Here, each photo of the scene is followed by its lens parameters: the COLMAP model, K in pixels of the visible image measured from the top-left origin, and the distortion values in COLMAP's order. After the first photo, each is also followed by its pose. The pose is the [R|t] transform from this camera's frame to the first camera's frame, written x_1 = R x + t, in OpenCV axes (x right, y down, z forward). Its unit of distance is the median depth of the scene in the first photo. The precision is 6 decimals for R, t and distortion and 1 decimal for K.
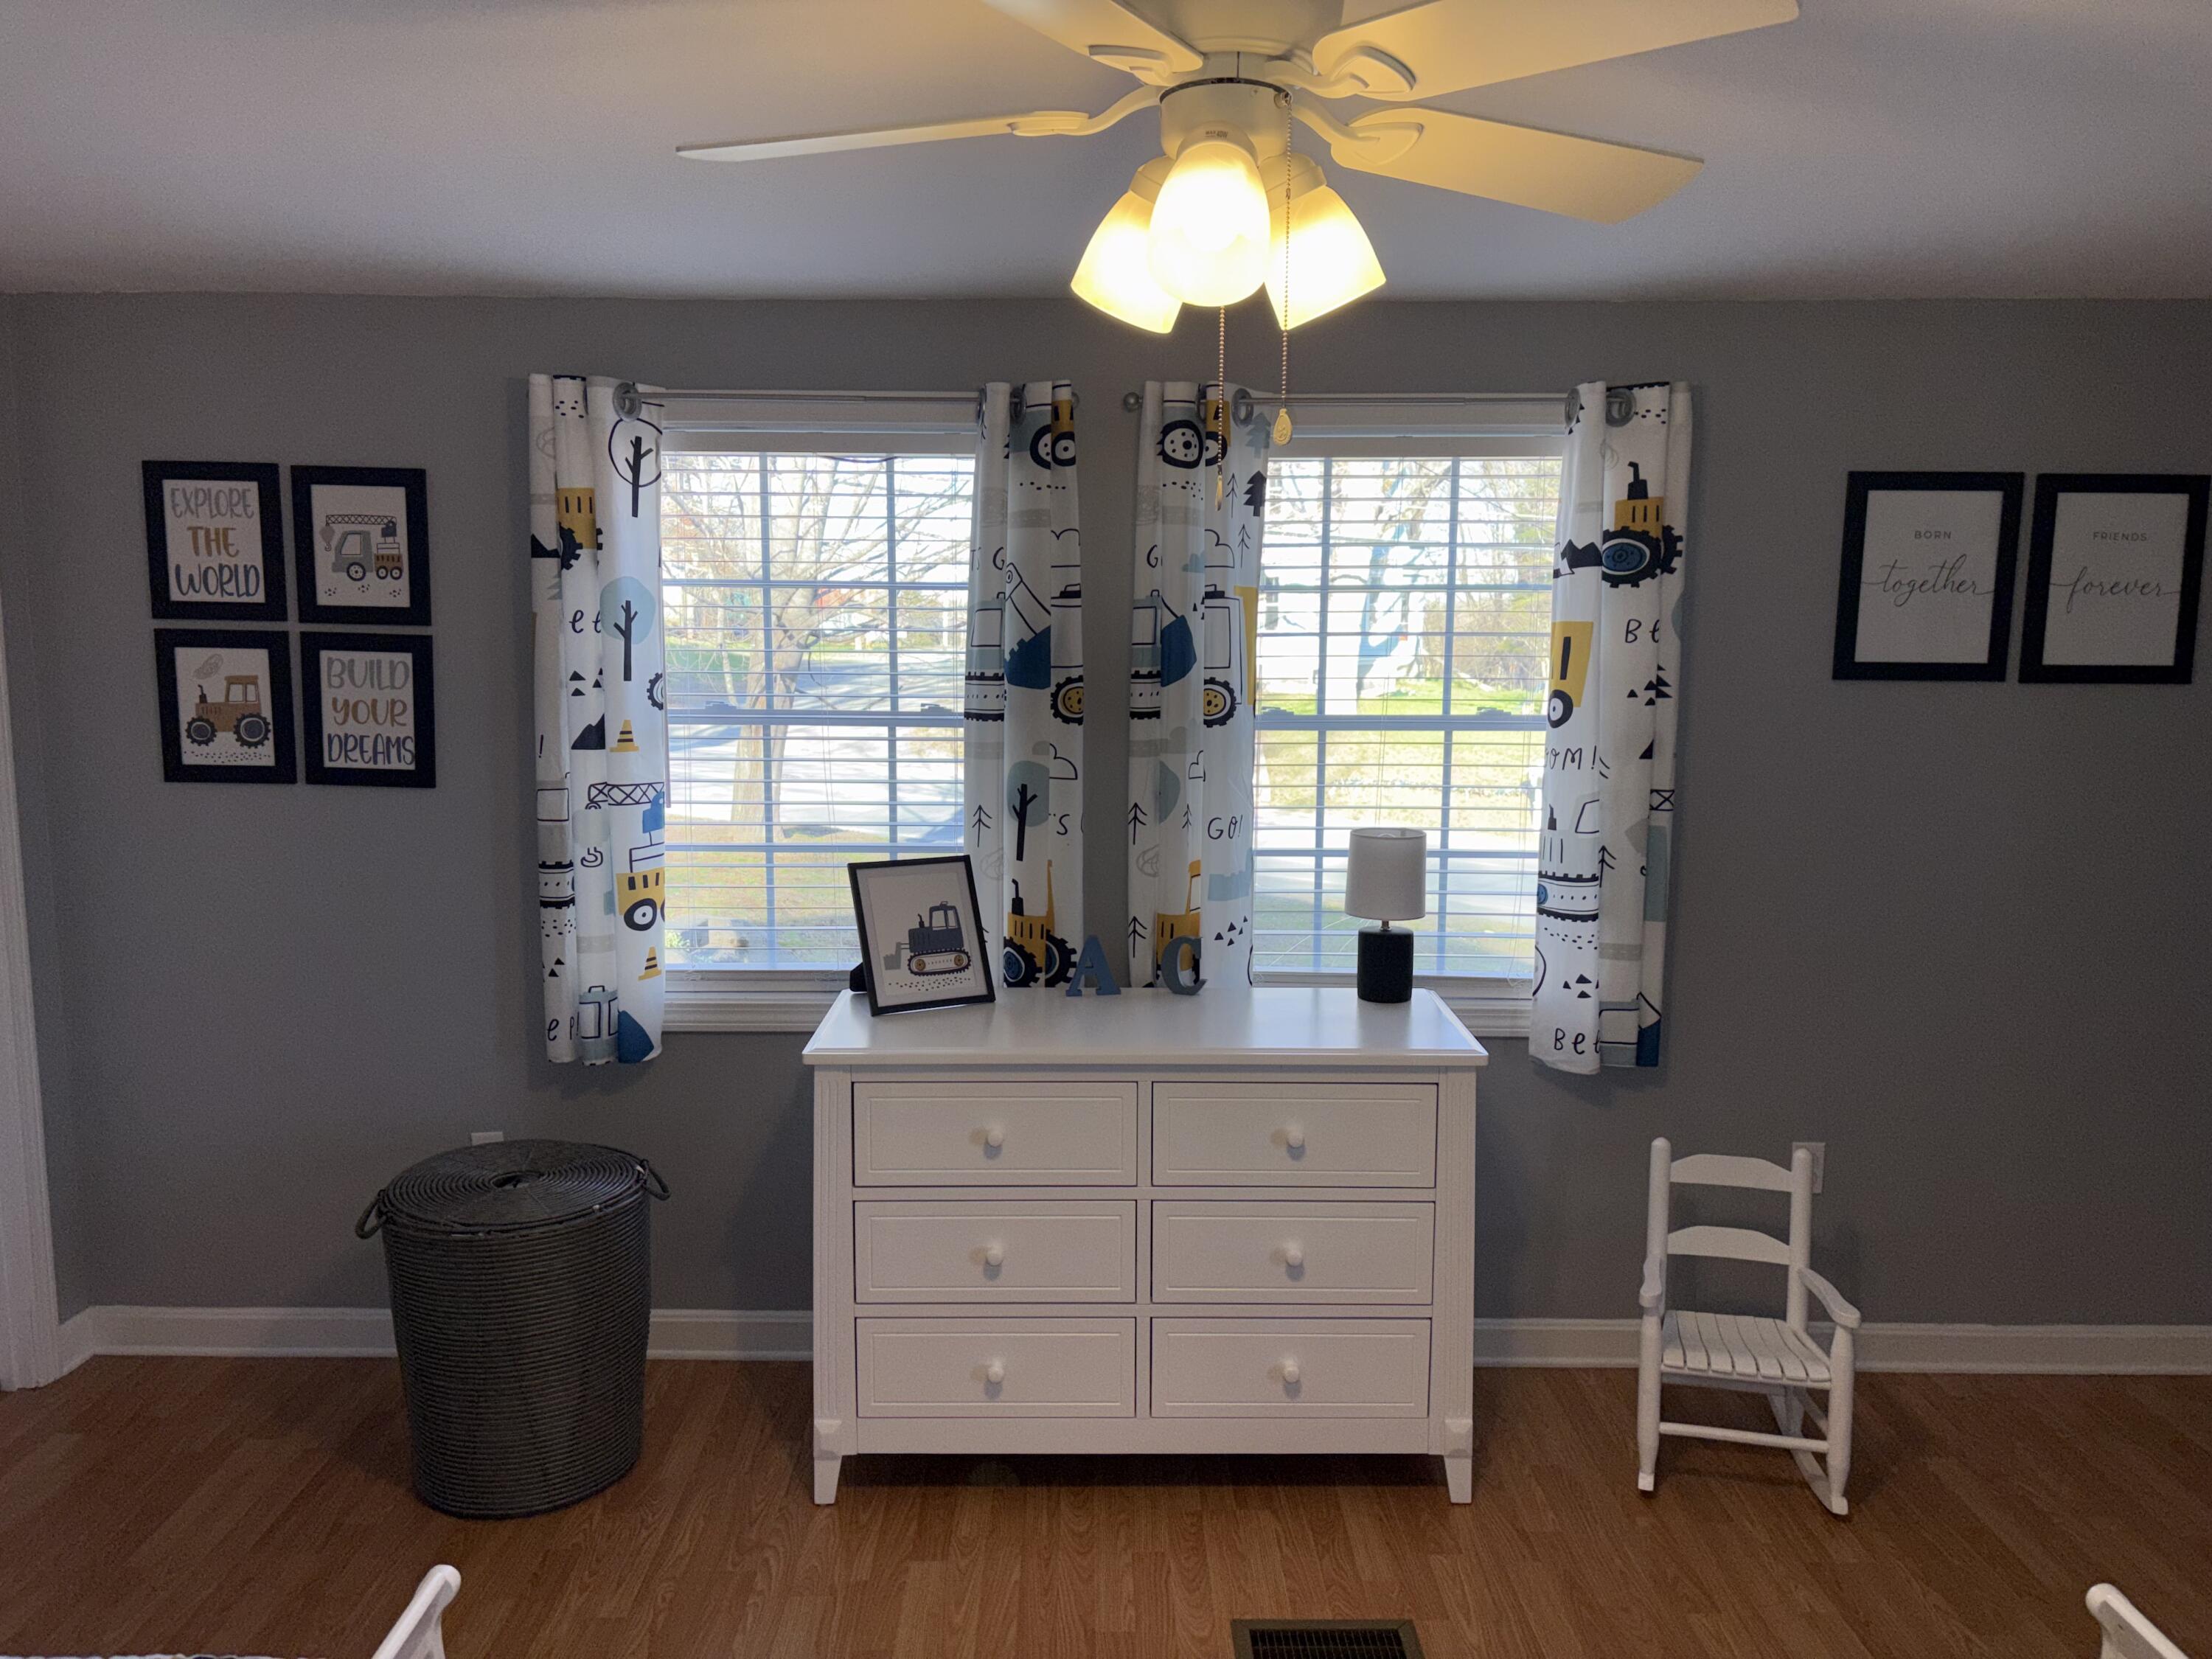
lens RADIAL K [[1668.6, 0, 1113.1], [0, 1668.6, 844.7], [0, 0, 1]] dist [0.053342, -0.059364]
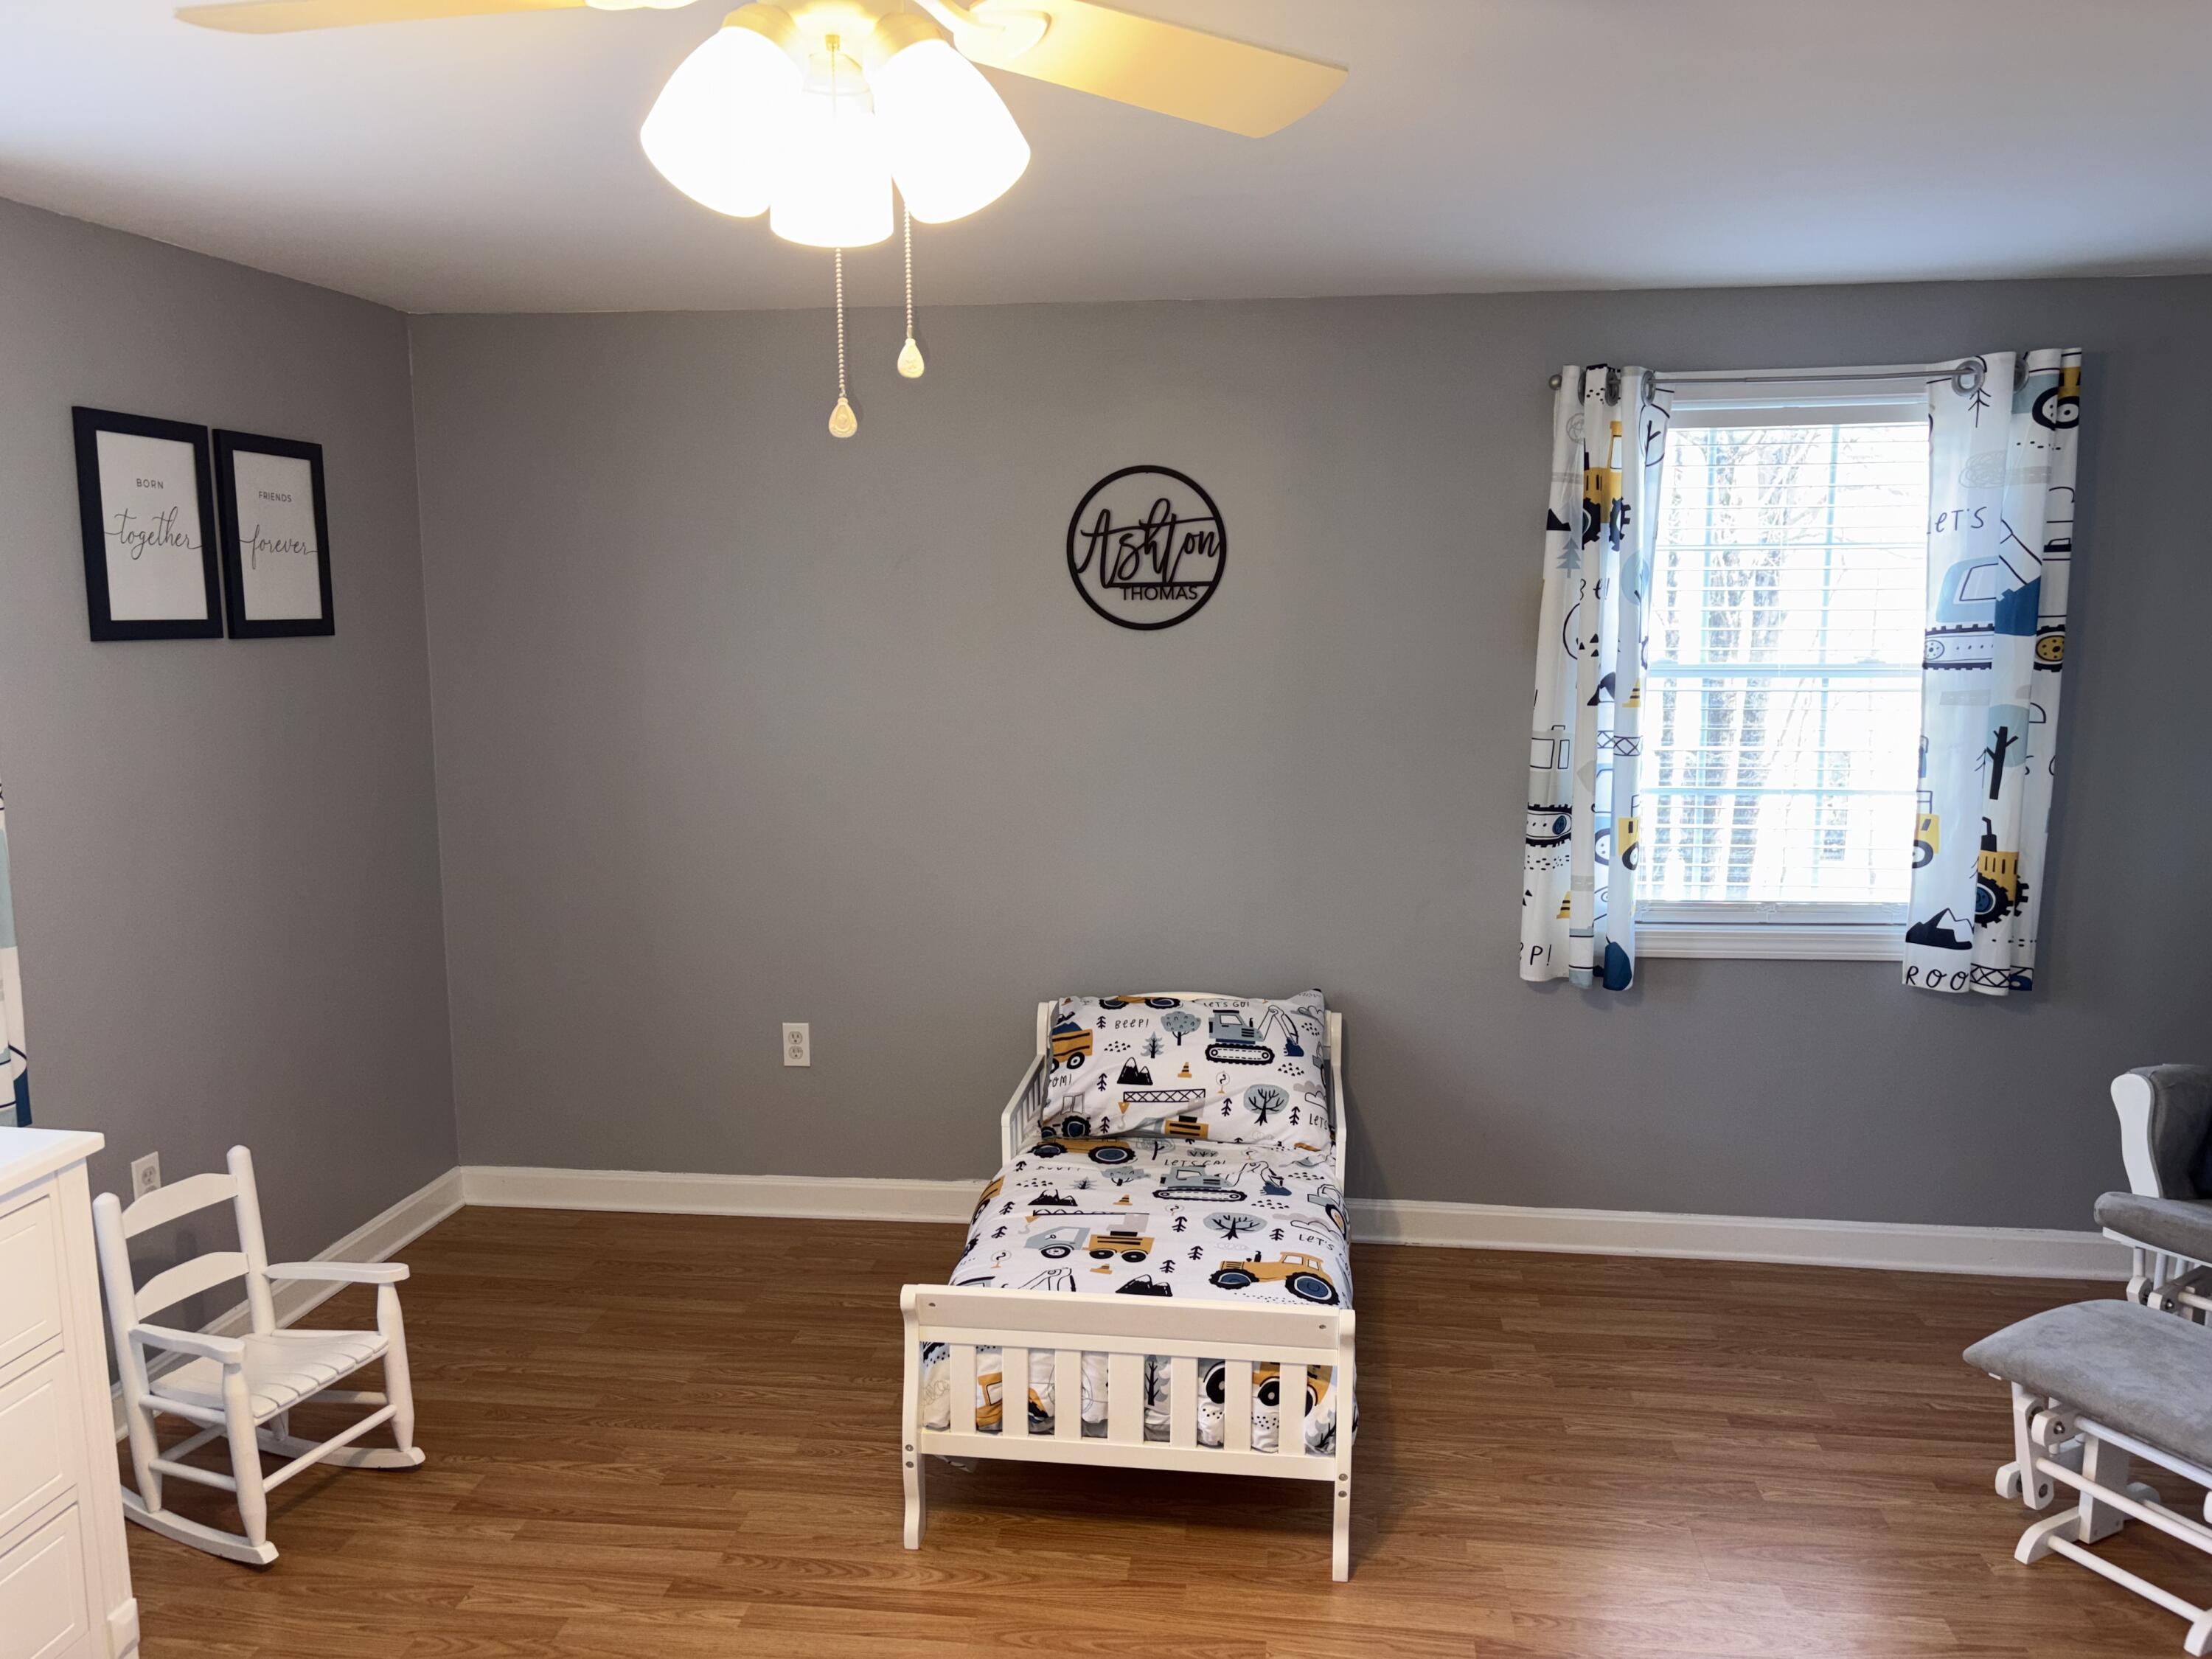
lens RADIAL K [[1668.6, 0, 1122.0], [0, 1668.6, 831.3], [0, 0, 1]] dist [0.053342, -0.059364]
pose [[0.132209, -0.146647, 0.980314, -0.400552], [0.128746, 0.983158, 0.129709, -0.046532], [-0.982825, 0.109062, 0.148863, 0.353297]]
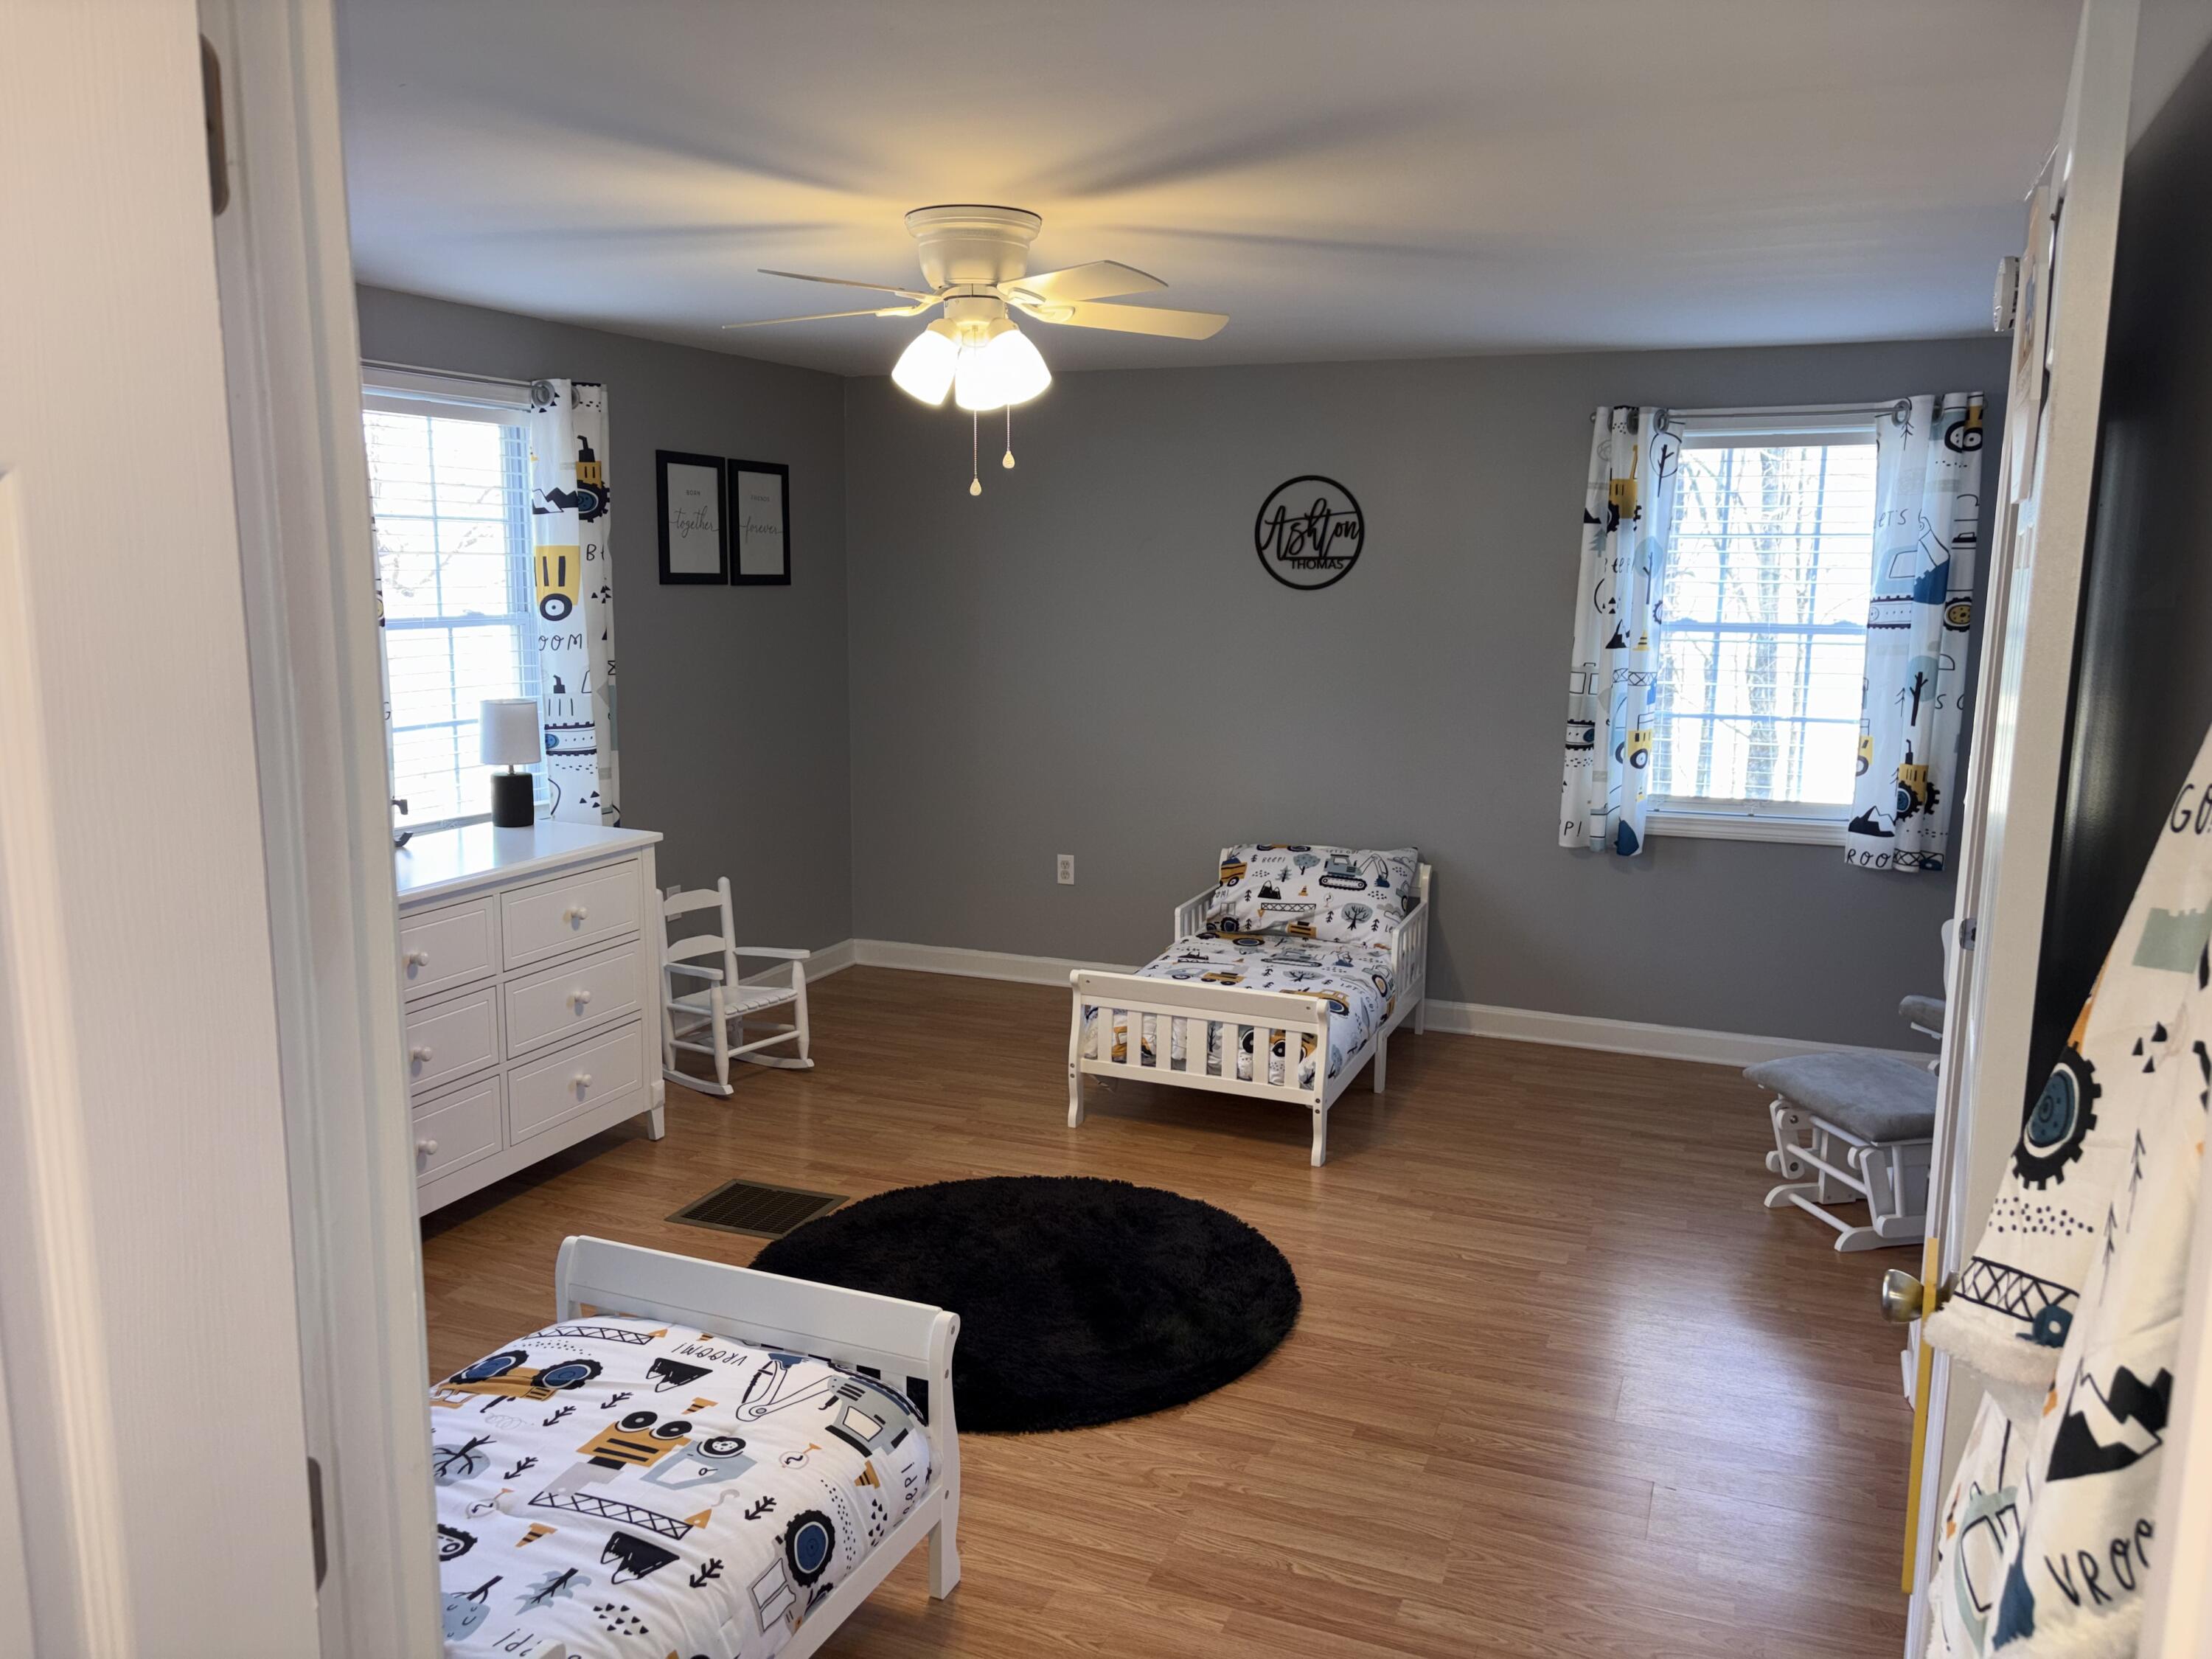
lens RADIAL K [[1668.6, 0, 1106.0], [0, 1668.6, 824.8], [0, 0, 1]] dist [0.053342, -0.059364]
pose [[0.386829, -0.146365, 0.910462, -0.878193], [0.108431, 0.987694, 0.112711, -0.009138], [-0.915754, 0.055122, 0.397939, 0.020860]]
